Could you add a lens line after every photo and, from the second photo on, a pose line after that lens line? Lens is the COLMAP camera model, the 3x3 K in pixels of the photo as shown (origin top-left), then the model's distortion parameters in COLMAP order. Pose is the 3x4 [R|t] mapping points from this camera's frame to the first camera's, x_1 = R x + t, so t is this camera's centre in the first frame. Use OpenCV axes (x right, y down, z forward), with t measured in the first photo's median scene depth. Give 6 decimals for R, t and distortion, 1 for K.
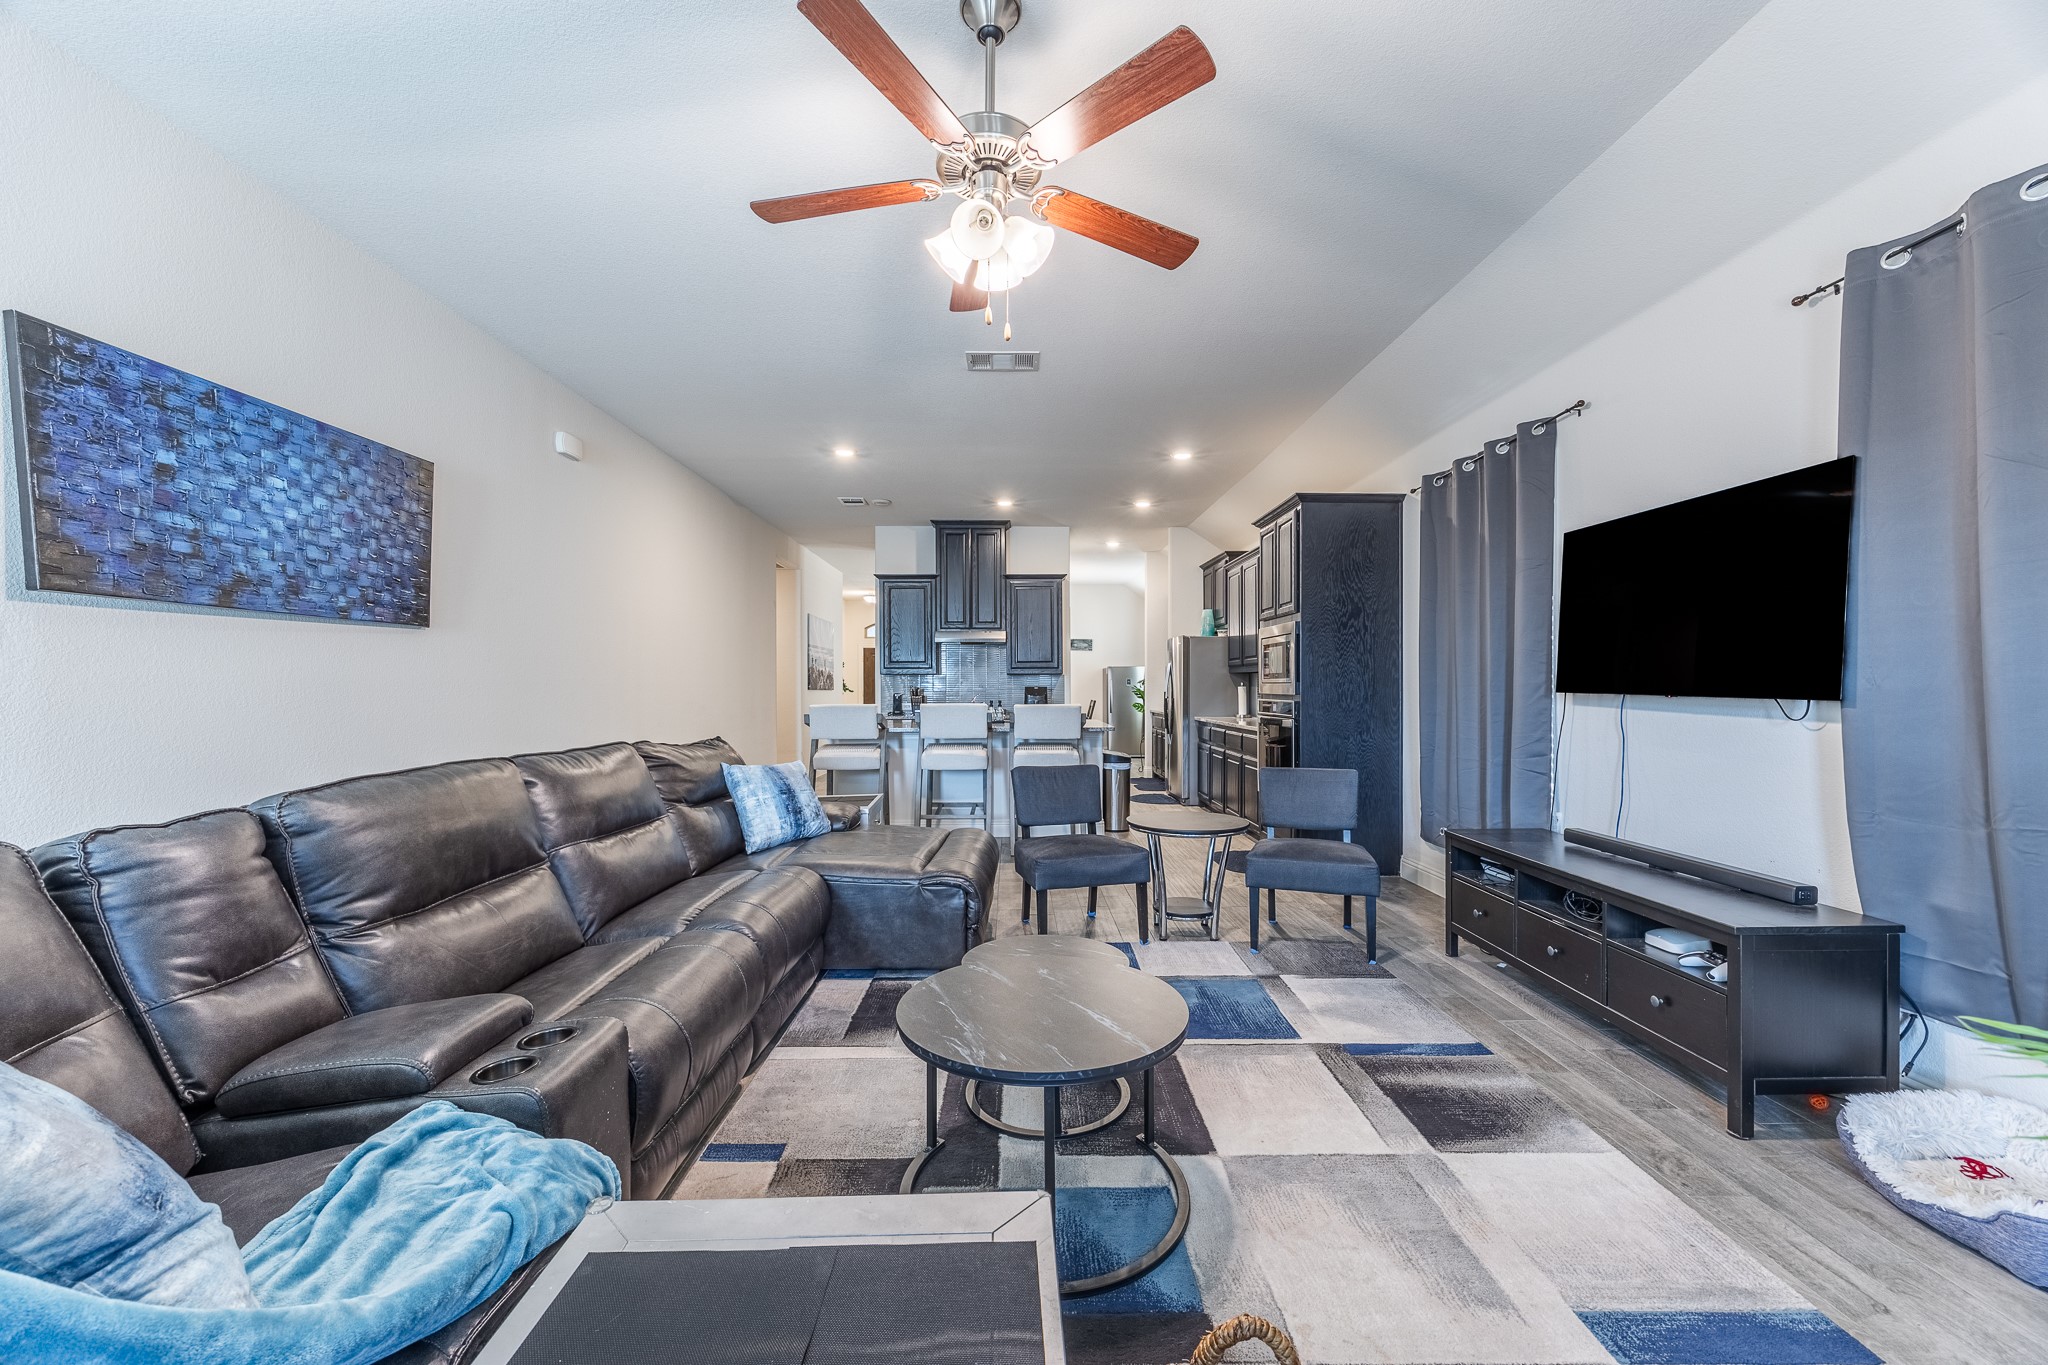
lens RADIAL K [[790.1, 0, 1024.6], [0, 790.1, 686.1], [0, 0, 1]] dist [0.000226, -0.000413]
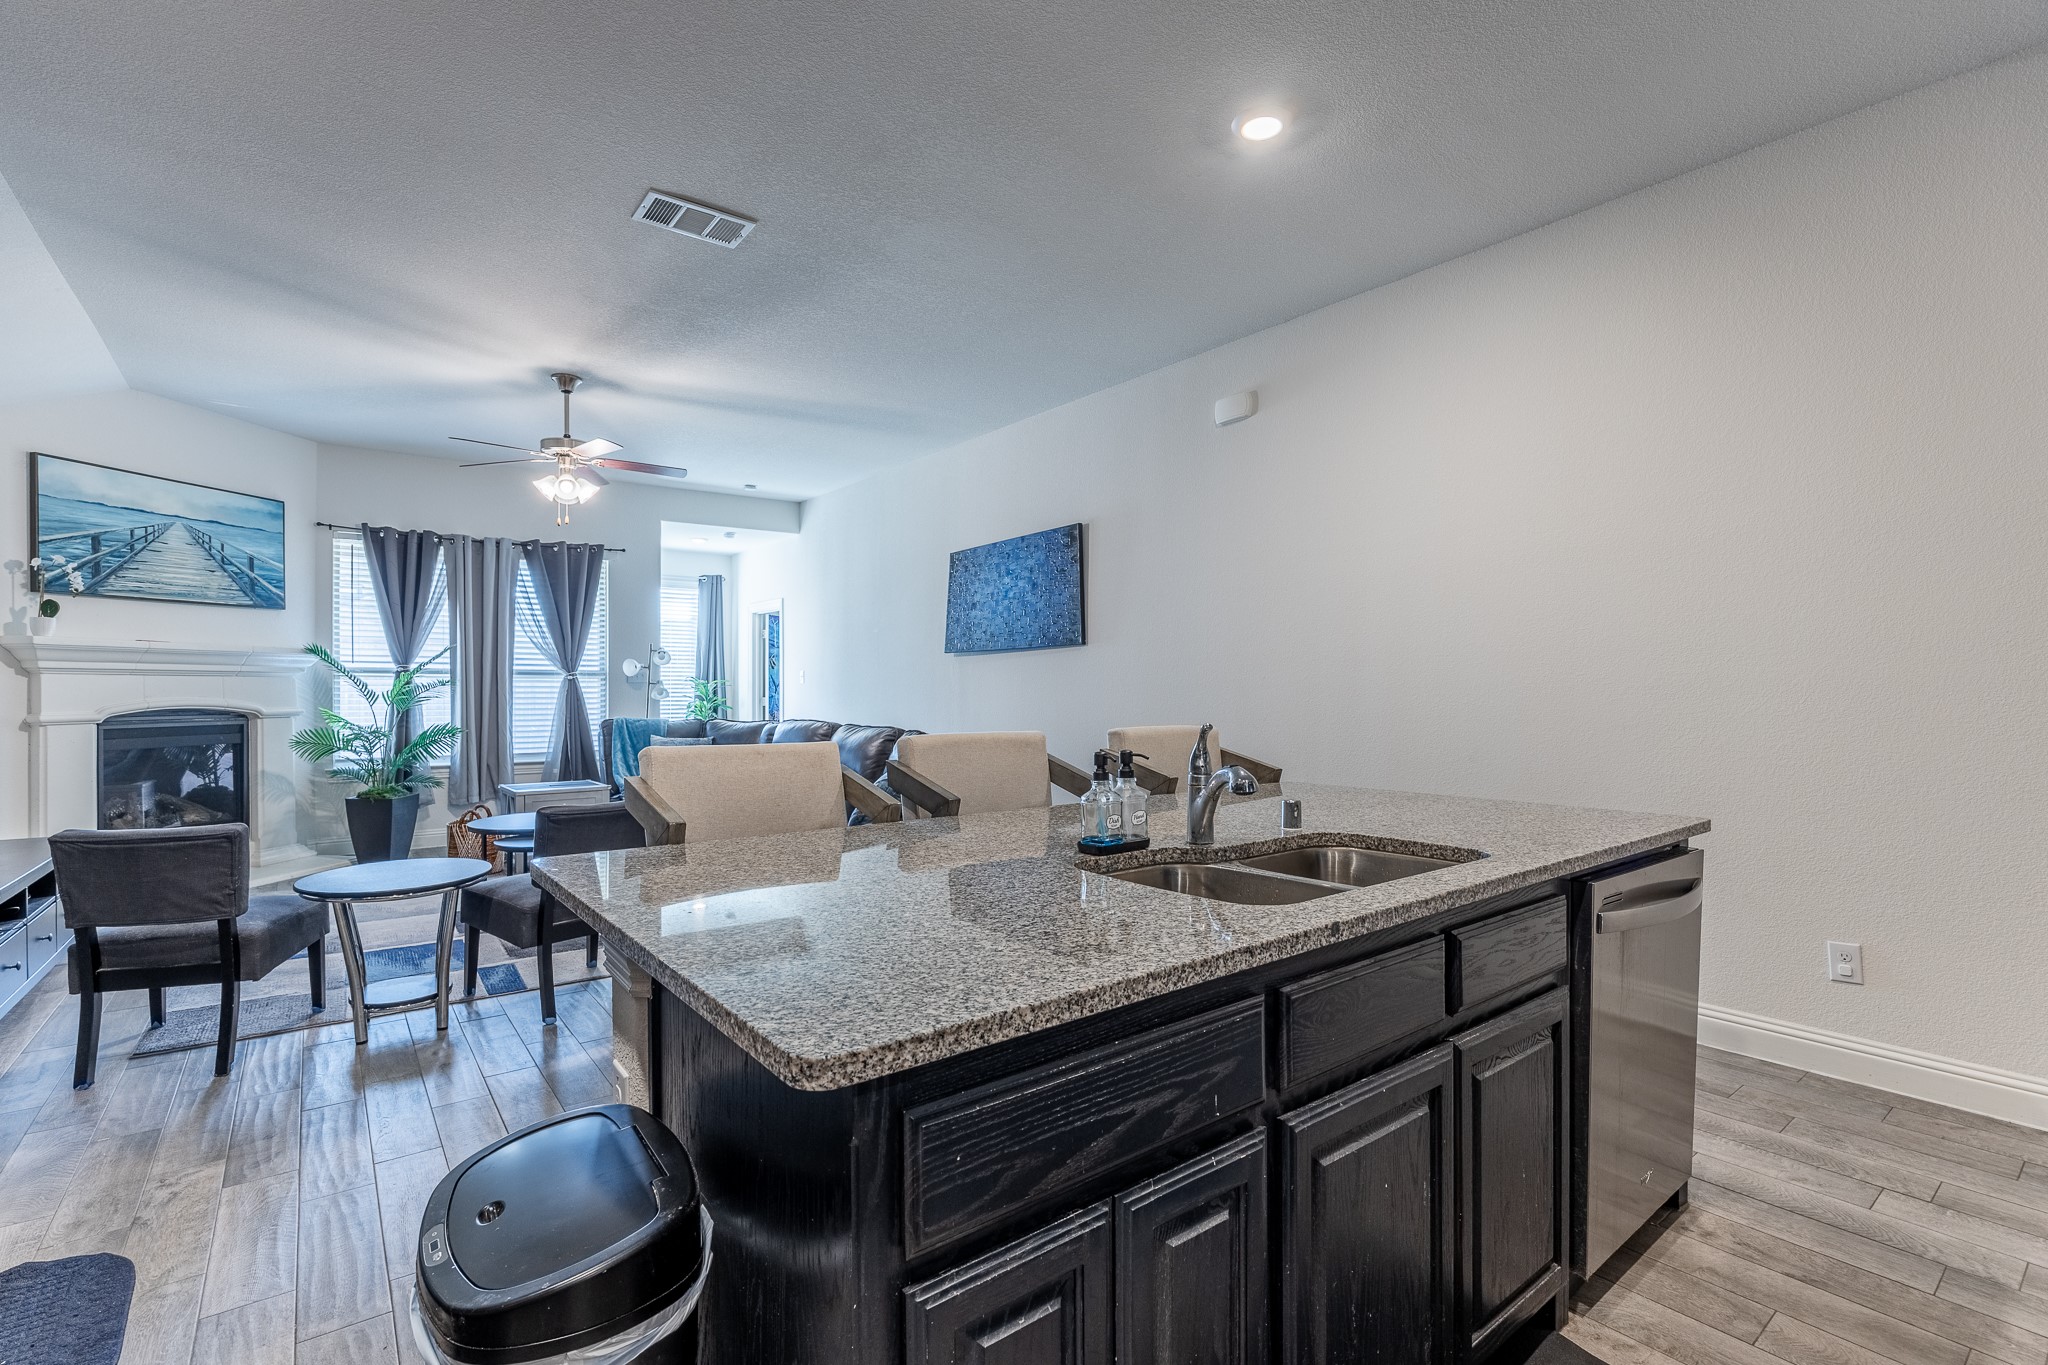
lens RADIAL K [[926.9, 0, 1024.9], [0, 926.9, 687.4], [0, 0, 1]] dist [-0.011208, 0.000031]
pose [[-0.802397, 0.002826, -0.596783, 0.119508], [0.002508, 0.999996, 0.001362, -0.001160], [0.596785, -0.000404, -0.802401, 0.972463]]
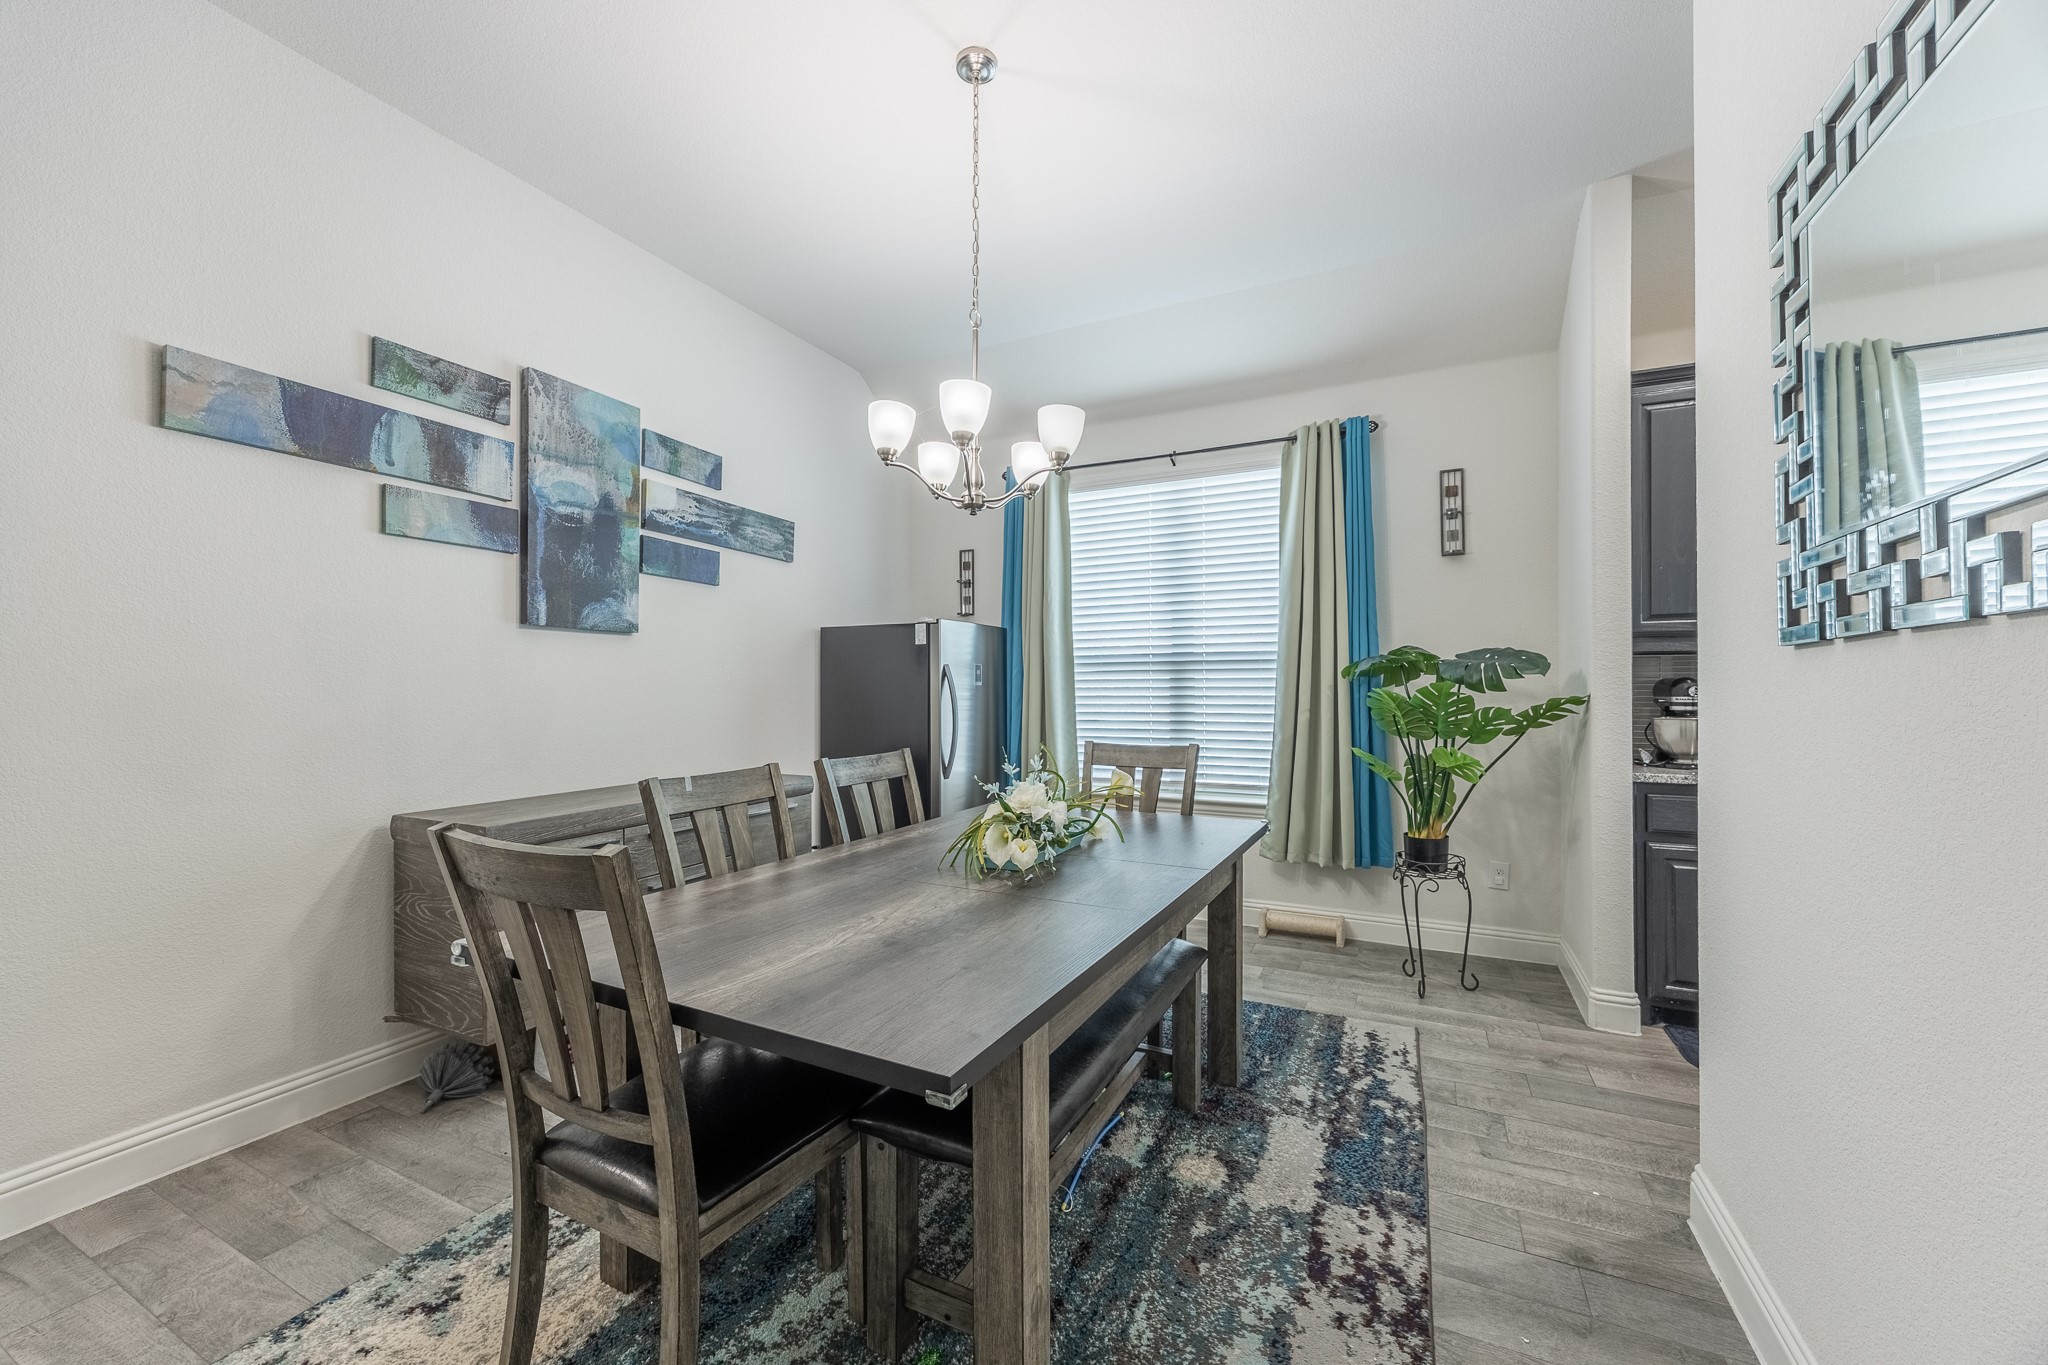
lens RADIAL K [[790.1, 0, 1014.5], [0, 790.1, 688.4], [0, 0, 1]] dist [0.000226, -0.000413]
pose [[0.459484, 0.002497, 0.888183, -0.228805], [-0.000668, 0.999997, -0.002465, 0.002604], [-0.888186, 0.000540, 0.459484, 1.380555]]
